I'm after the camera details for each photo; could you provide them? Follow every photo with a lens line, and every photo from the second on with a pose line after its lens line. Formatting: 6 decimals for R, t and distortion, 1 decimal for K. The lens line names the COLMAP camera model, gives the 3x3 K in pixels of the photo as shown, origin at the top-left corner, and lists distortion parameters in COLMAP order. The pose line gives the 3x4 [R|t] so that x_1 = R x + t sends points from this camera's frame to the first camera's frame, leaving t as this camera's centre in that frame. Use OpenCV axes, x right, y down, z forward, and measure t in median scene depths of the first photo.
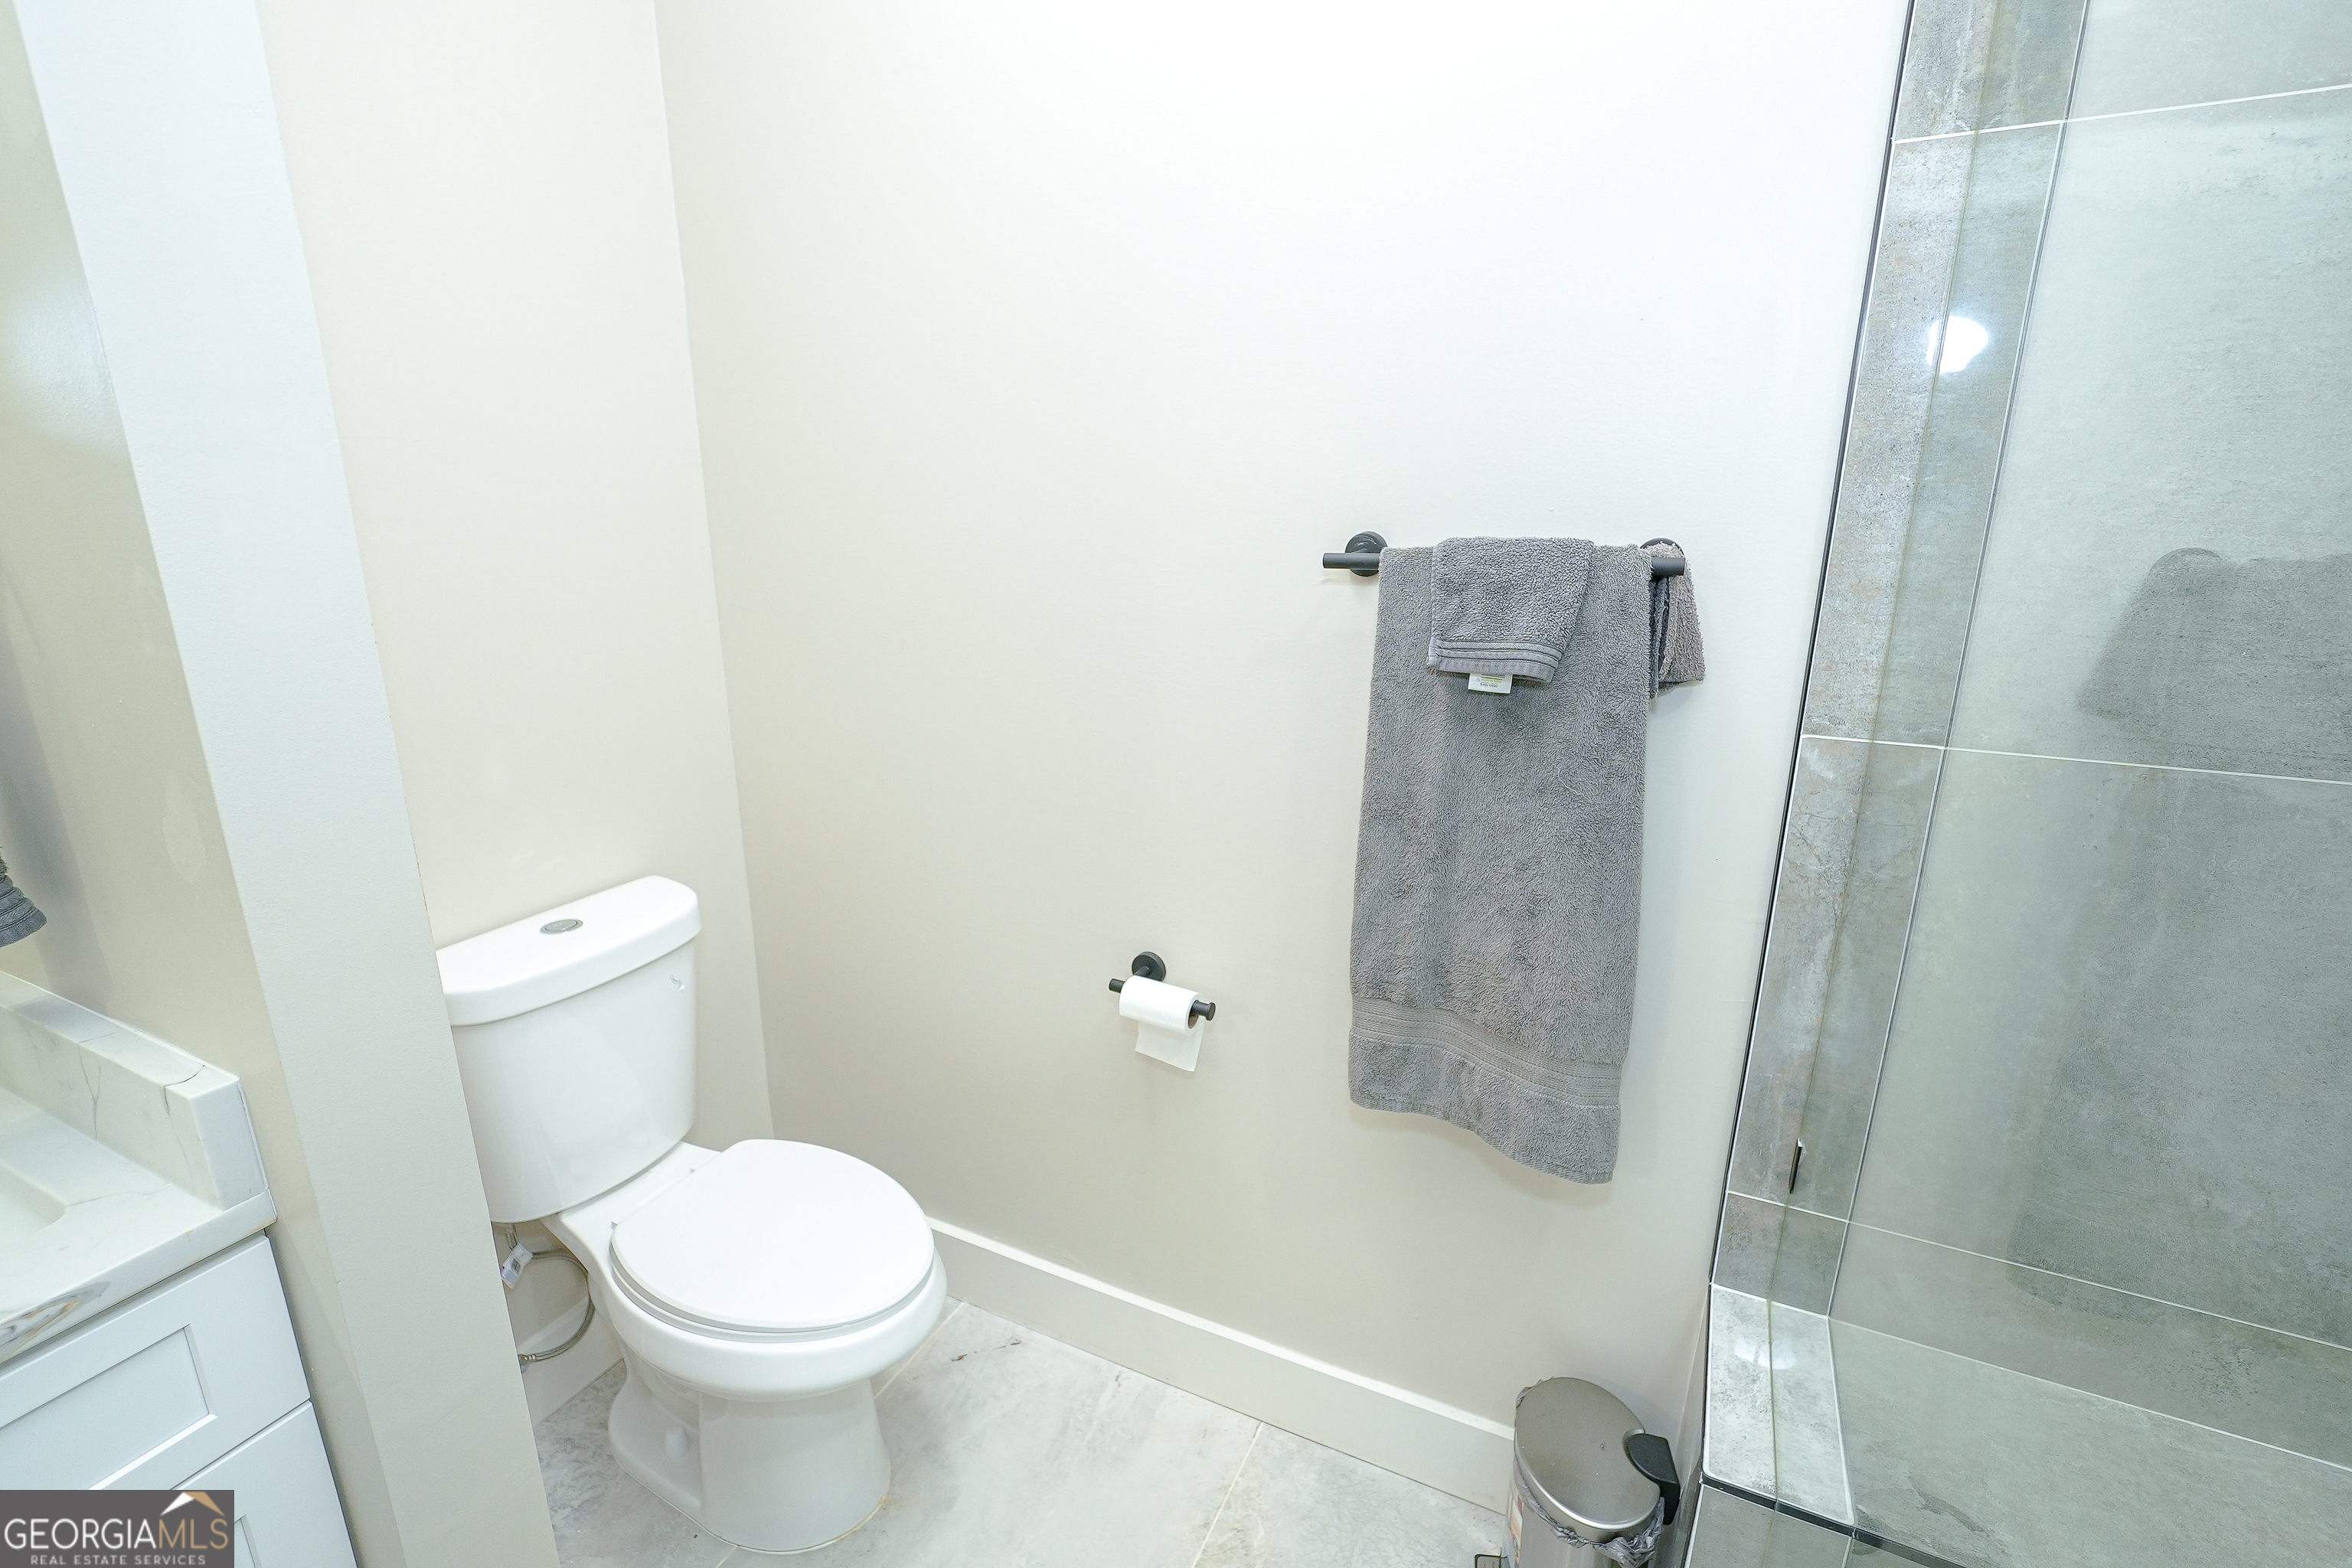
lens RADIAL K [[1073.5, 0, 1170.0], [0, 1073.5, 788.8], [0, 0, 1]] dist [-0.030135, 0.015223]
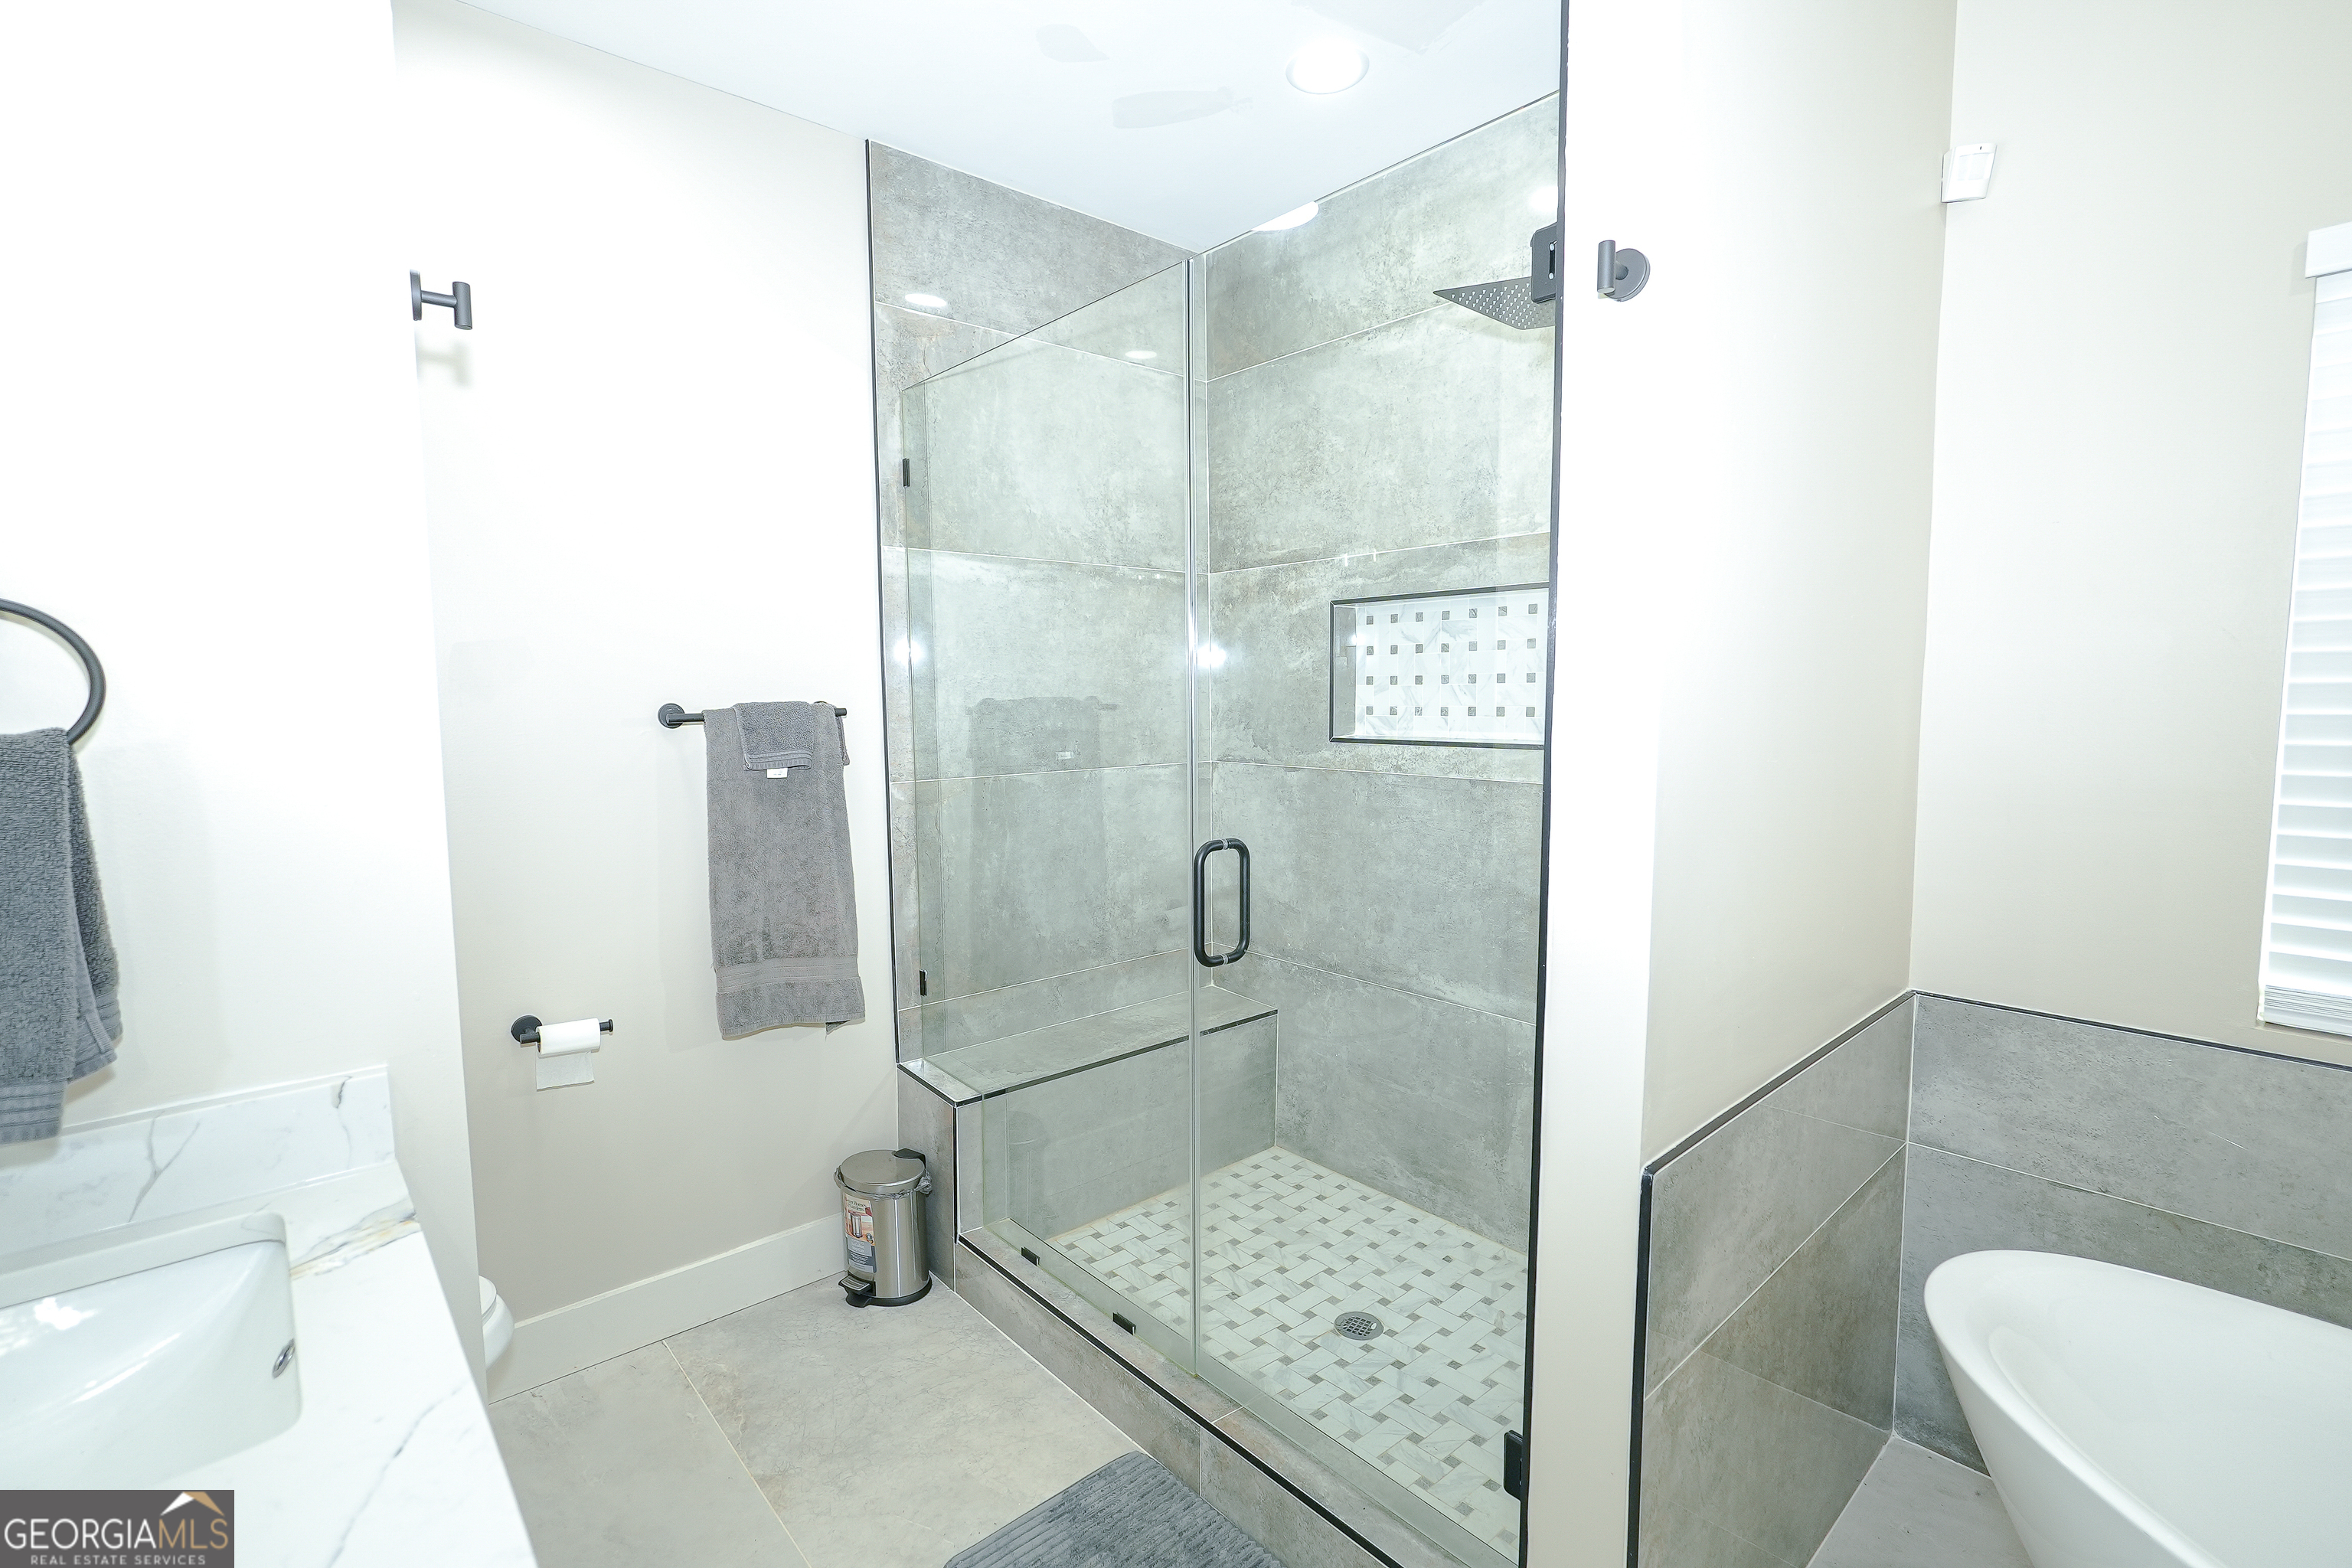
lens RADIAL K [[1073.5, 0, 1170.0], [0, 1073.5, 788.8], [0, 0, 1]] dist [-0.030135, 0.015223]
pose [[0.387632, -0.084592, 0.917925, -1.226713], [0.255974, 0.966496, -0.019028, 0.151971], [-0.885561, 0.242340, 0.396298, -0.416578]]
